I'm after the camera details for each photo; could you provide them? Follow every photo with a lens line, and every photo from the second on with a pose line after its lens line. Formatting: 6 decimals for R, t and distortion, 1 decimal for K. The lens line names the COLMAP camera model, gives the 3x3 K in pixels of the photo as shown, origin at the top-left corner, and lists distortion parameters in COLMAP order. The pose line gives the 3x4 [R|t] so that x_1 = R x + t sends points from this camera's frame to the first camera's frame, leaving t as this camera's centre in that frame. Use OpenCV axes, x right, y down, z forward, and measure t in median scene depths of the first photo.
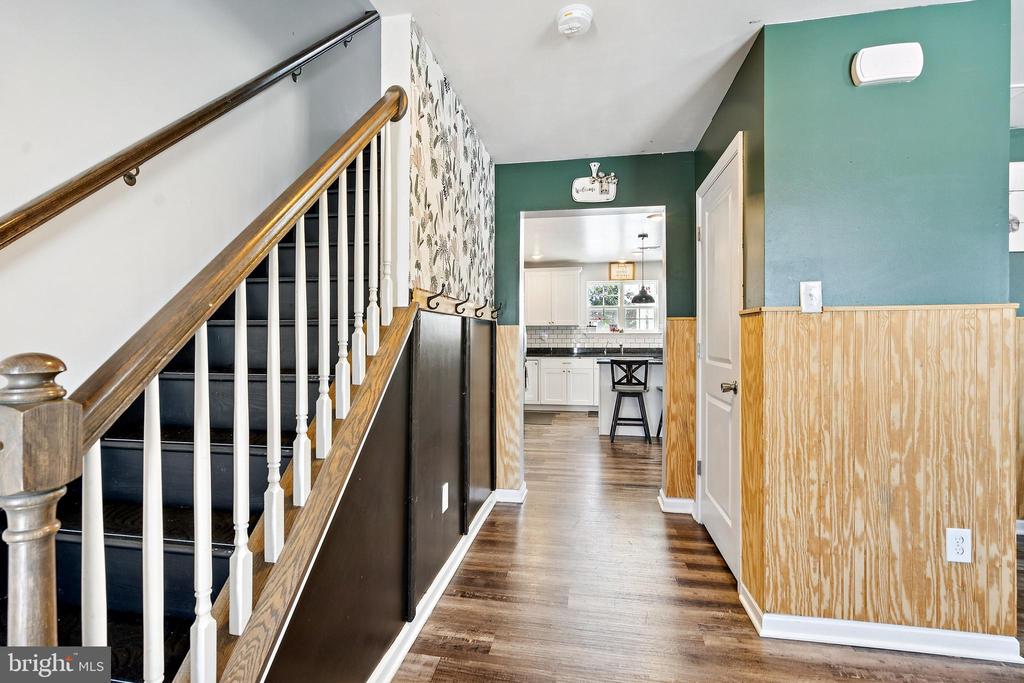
lens RADIAL K [[468.9, 0, 511.0], [0, 468.9, 343.4], [0, 0, 1]] dist [-0.002005, -0.000311]
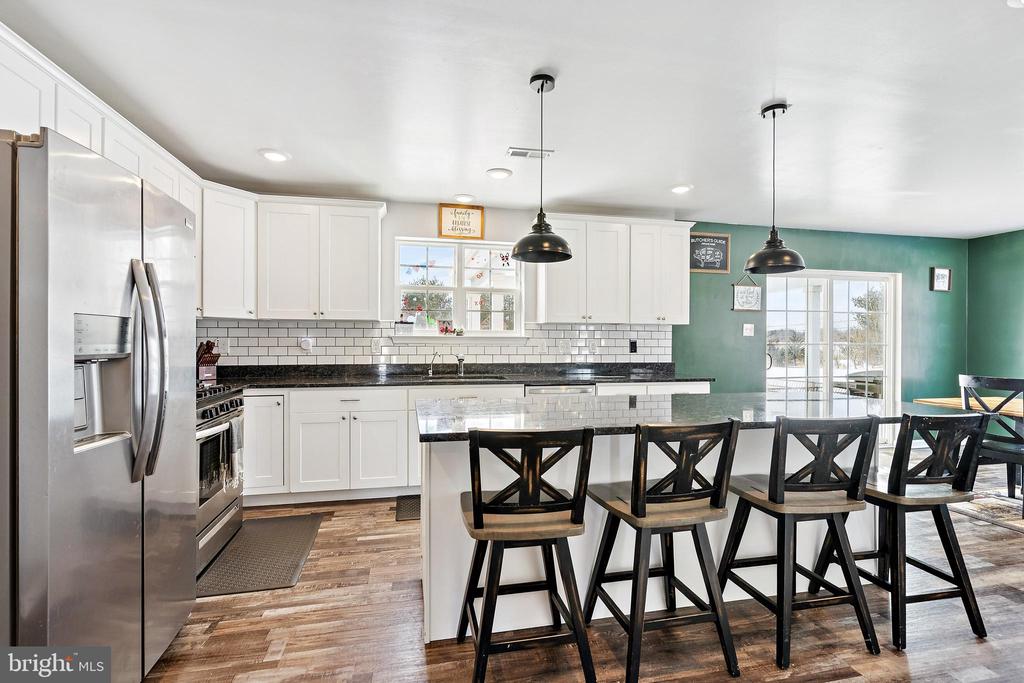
lens RADIAL K [[469.9, 0, 508.1], [0, 469.9, 337.5], [0, 0, 1]] dist [0.003463, 0.000864]
pose [[0.926843, 0.006175, 0.375397, 0.106797], [-0.000406, 0.999881, -0.015446, -0.015935], [-0.375448, 0.014164, 0.926735, 0.615756]]
